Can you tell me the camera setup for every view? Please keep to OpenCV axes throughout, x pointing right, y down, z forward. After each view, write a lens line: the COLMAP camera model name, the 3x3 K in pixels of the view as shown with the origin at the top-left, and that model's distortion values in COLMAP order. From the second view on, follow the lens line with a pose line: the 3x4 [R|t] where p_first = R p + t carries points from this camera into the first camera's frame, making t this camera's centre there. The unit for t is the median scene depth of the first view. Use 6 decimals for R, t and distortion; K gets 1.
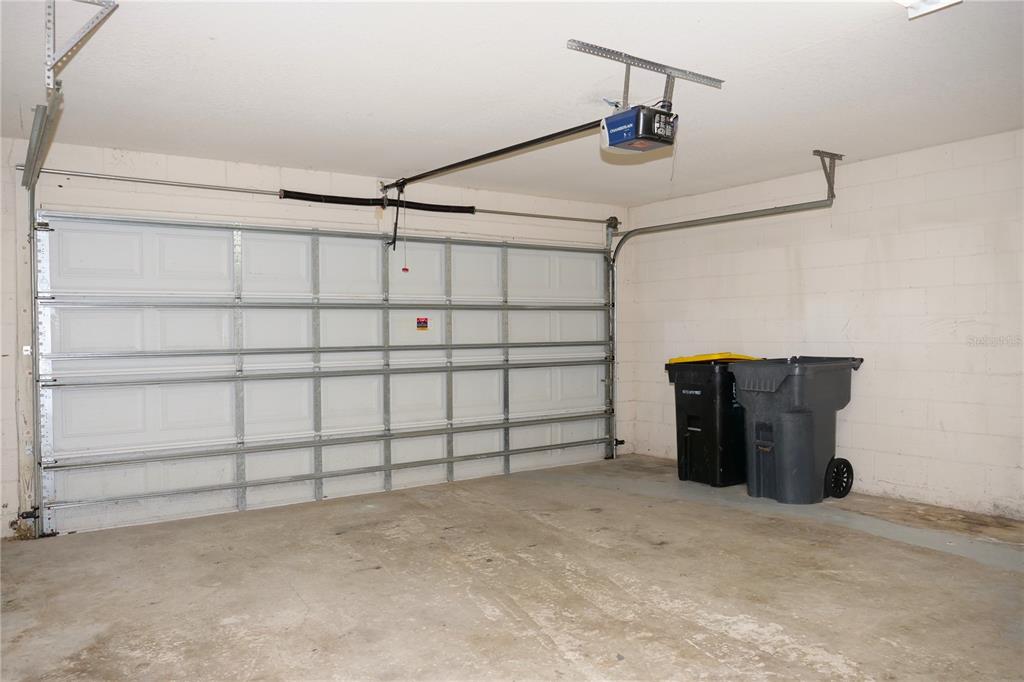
lens RADIAL K [[781.9, 0, 512.6], [0, 781.9, 339.5], [0, 0, 1]] dist [-0.001948, 0.000788]
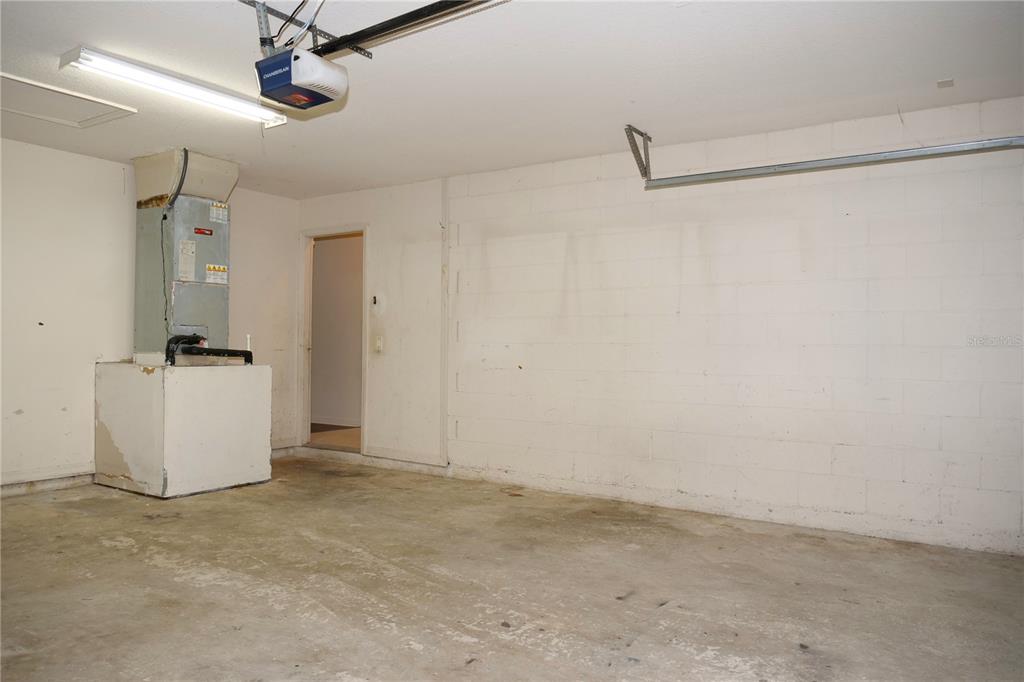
lens RADIAL K [[781.9, 0, 511.2], [0, 781.9, 342.3], [0, 0, 1]] dist [-0.001948, 0.000788]
pose [[-0.930879, -0.004002, -0.365306, 0.268215], [-0.005834, 0.999975, 0.003912, 0.020745], [0.365282, 0.005772, -0.930879, 1.942849]]
